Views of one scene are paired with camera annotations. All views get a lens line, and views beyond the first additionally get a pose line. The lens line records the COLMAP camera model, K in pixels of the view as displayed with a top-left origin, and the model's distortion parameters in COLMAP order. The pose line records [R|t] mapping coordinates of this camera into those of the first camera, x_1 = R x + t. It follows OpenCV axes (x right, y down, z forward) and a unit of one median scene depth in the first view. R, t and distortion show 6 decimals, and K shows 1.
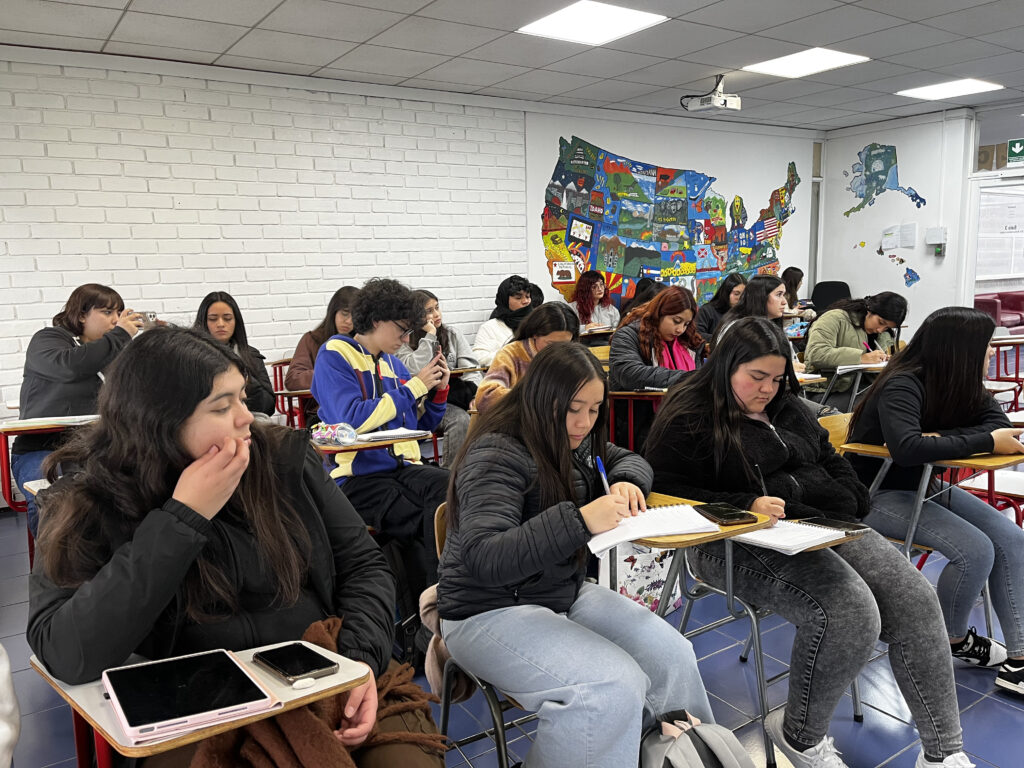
lens RADIAL K [[796.0, 0, 519.6], [0, 796.0, 384.1], [0, 0, 1]] dist [0.031032, -0.020526]
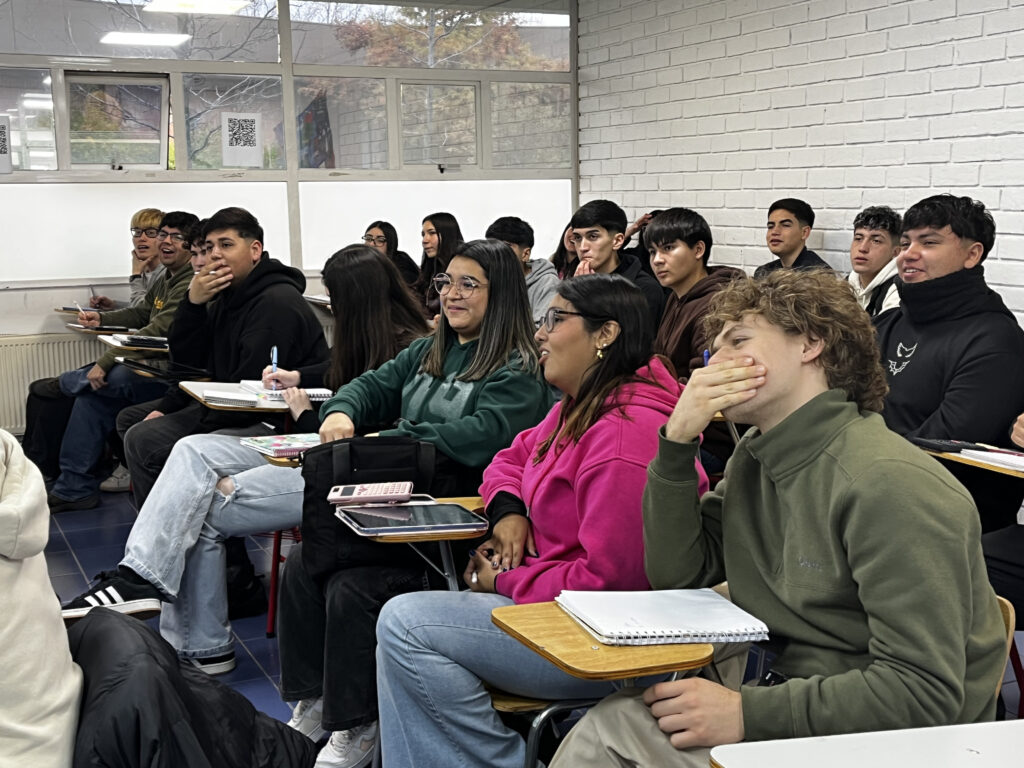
lens RADIAL K [[1307.2, 0, 510.9], [0, 1307.2, 385.8], [0, 0, 1]] dist [-0.091759, 0.000000]
pose [[-0.163685, 0.173385, -0.971156, 0.560720], [-0.116468, 0.974153, 0.193550, -0.114773], [0.979613, 0.144790, -0.139260, 0.640783]]
